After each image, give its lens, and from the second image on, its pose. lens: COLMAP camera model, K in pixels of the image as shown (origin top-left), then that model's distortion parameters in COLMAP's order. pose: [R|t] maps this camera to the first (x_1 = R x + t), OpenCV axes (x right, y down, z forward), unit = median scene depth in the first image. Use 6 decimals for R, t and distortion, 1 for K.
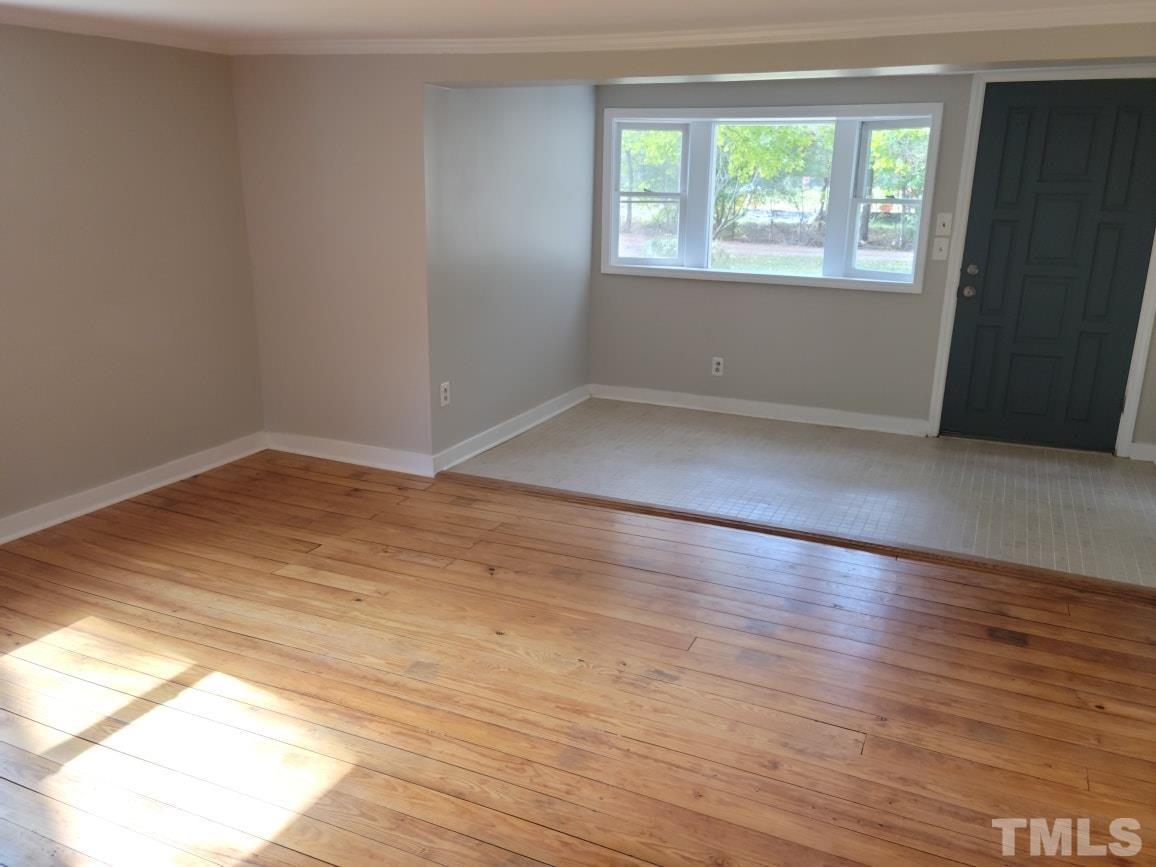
lens RADIAL K [[901.9, 0, 582.9], [0, 901.9, 434.8], [0, 0, 1]] dist [0.058280, -0.063682]
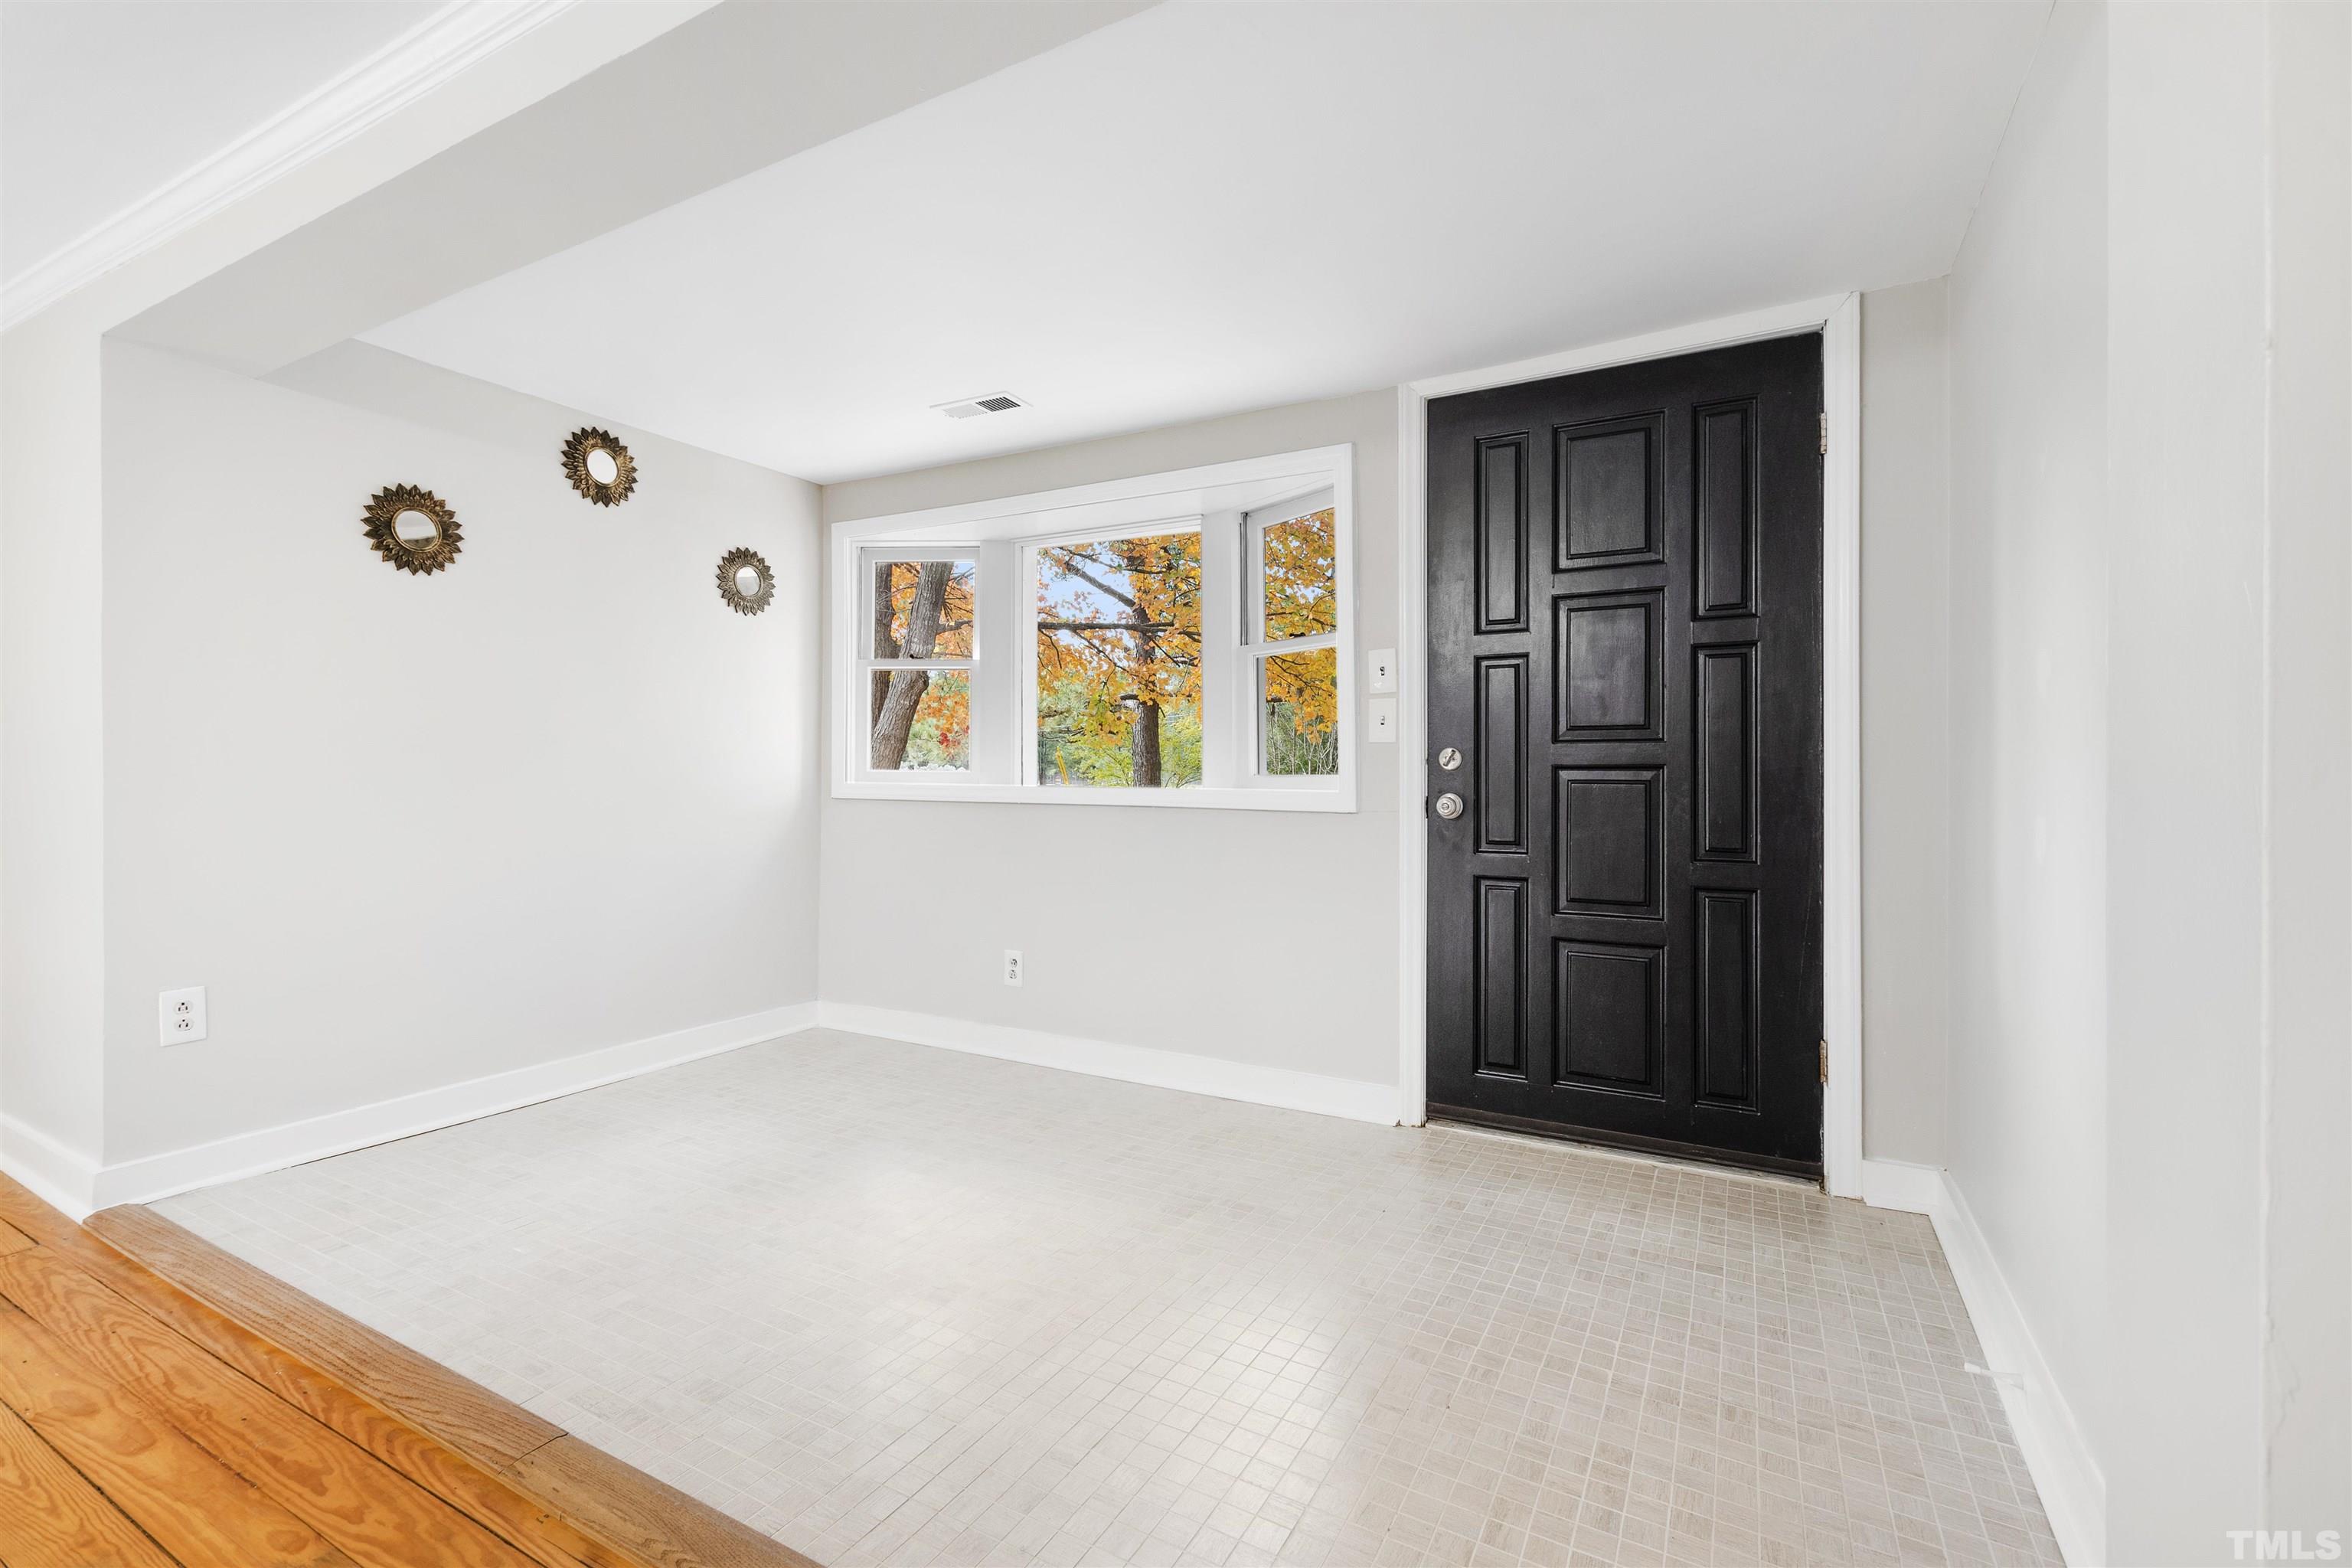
lens RADIAL K [[1049.6, 0, 1126.2], [0, 1049.6, 765.3], [0, 0, 1]] dist [-0.002273, -0.003558]
pose [[0.996364, -0.010081, -0.084600, 0.306427], [-0.013962, 0.960231, -0.278857, -0.023866], [0.084047, 0.279024, 0.956599, 0.465153]]
